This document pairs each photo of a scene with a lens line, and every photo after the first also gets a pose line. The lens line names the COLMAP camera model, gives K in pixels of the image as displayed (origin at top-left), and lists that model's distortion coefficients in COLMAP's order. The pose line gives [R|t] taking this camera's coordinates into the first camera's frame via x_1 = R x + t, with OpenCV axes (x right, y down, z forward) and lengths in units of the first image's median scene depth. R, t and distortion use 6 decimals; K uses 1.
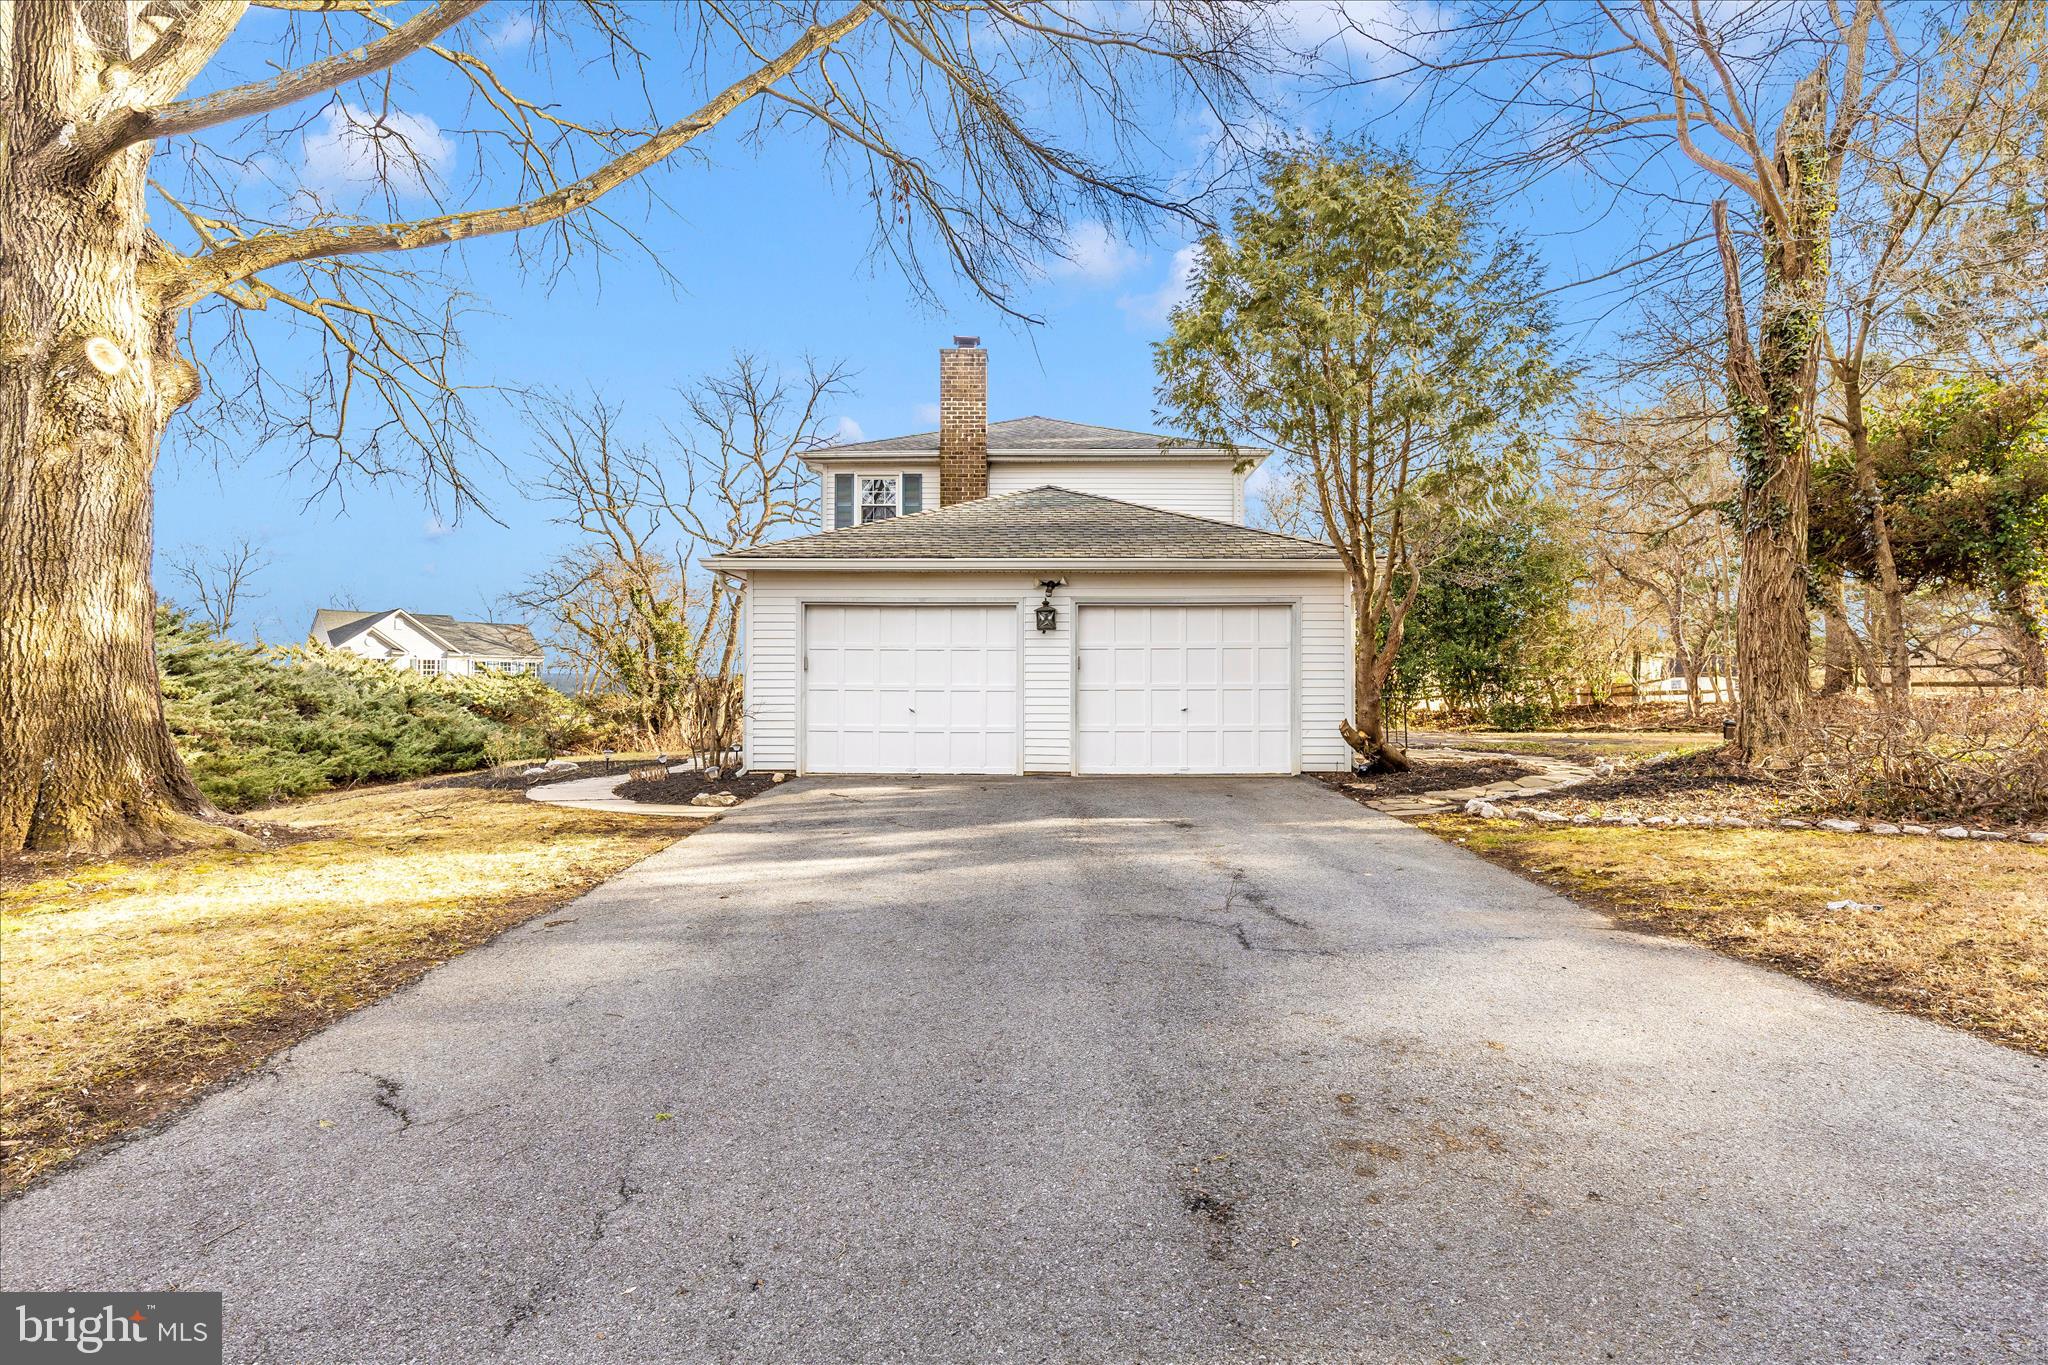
lens RADIAL K [[1042.7, 0, 1024.0], [0, 1042.7, 682.5], [0, 0, 1]] dist [-0.017986, -0.000185]
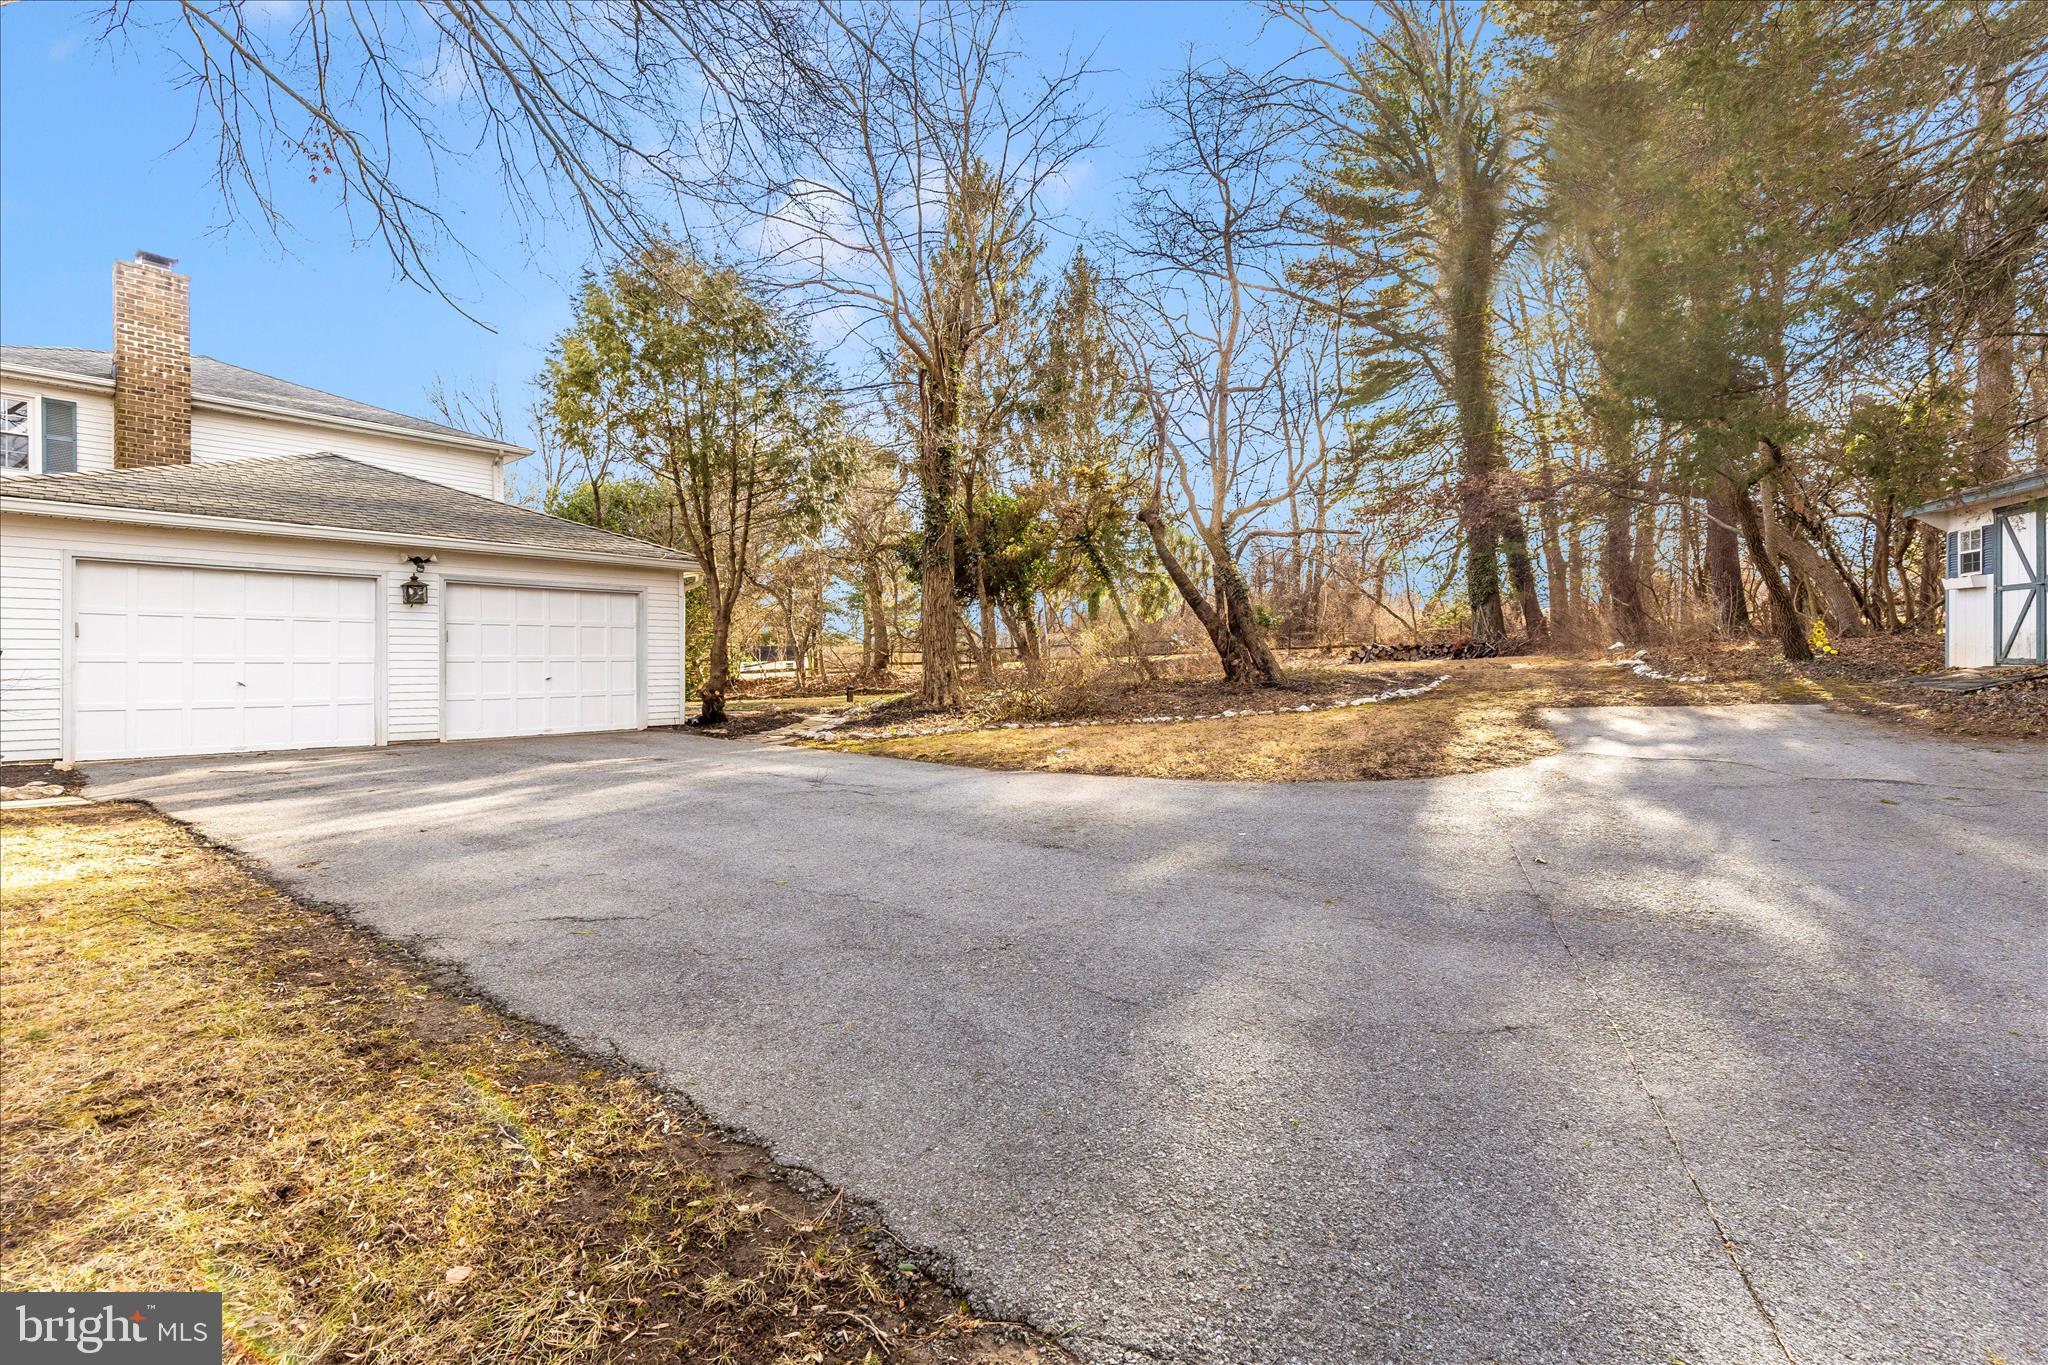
lens RADIAL K [[1042.7, 0, 1024.0], [0, 1042.7, 682.5], [0, 0, 1]] dist [-0.017986, -0.000185]
pose [[0.591037, -0.011598, 0.806561, -0.456164], [0.006334, 0.999933, 0.009737, 0.022160], [-0.806619, -0.000646, 0.591071, -0.106244]]
